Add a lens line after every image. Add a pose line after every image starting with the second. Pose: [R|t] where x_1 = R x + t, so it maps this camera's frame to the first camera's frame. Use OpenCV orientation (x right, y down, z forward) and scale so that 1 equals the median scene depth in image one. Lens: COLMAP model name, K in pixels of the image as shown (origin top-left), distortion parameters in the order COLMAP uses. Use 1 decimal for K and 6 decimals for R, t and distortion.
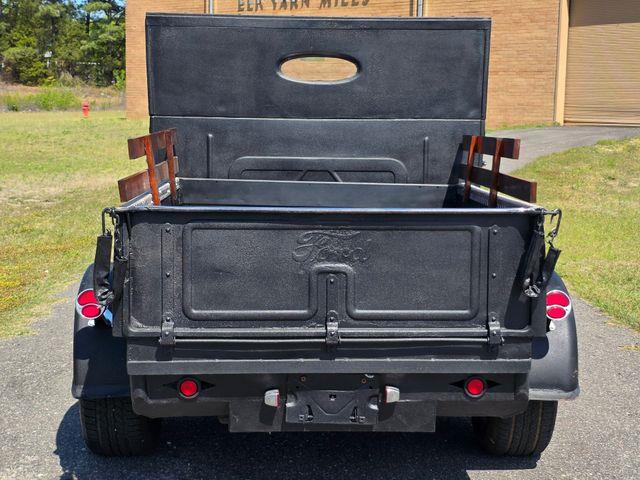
lens RADIAL K [[1062.0, 0, 319.5], [0, 1062.0, 260.6], [0, 0, 1]] dist [0.120726, -0.242547]
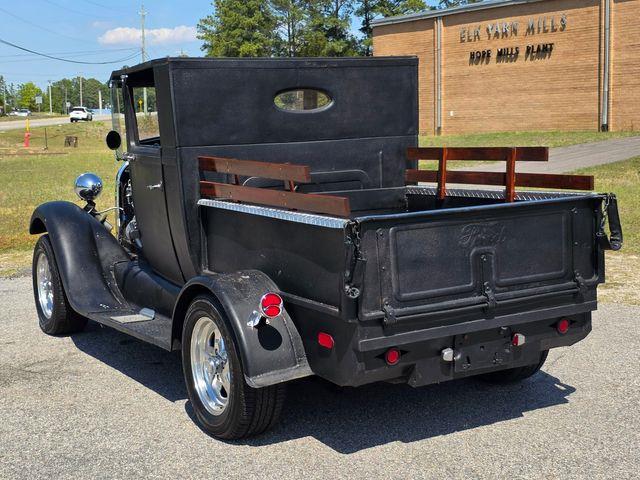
lens RADIAL K [[1062.0, 0, 319.5], [0, 1062.0, 260.6], [0, 0, 1]] dist [0.120726, -0.242547]
pose [[0.878853, -0.108040, 0.464698, -0.776537], [0.112246, 0.993504, 0.018701, -0.028355], [-0.463700, 0.035725, 0.885272, -0.093275]]
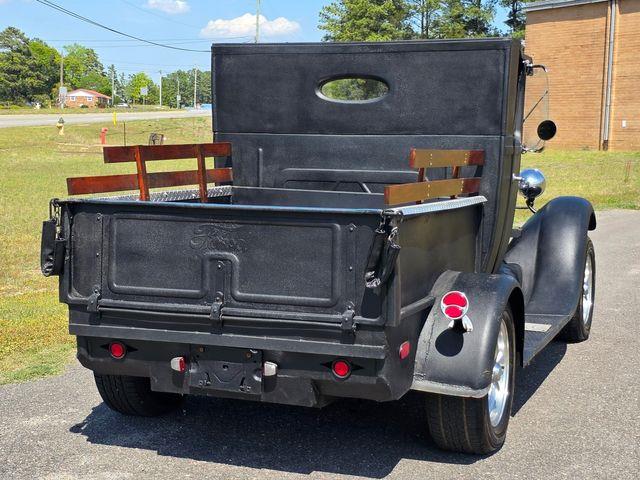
lens RADIAL K [[1112.2, 0, 302.4], [0, 1112.2, 265.2], [0, 0, 1]] dist [0.104688, -0.070653]
pose [[0.920849, 0.045827, -0.387217, 0.557372], [-0.057455, 0.998177, -0.018501, 0.034146], [0.385663, 0.039284, 0.921803, -0.096567]]
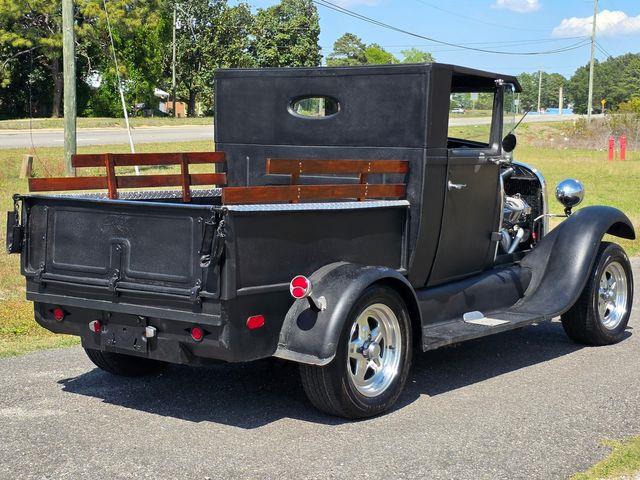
lens RADIAL K [[1184.3, 0, 320.0], [0, 1184.3, 240.0], [0, 0, 1]] dist [0.086409, -0.214419]
pose [[0.779875, 0.056920, -0.623342, 1.236816], [-0.097202, 0.994789, -0.030773, 0.029042], [0.618343, 0.084589, 0.781343, -0.123724]]
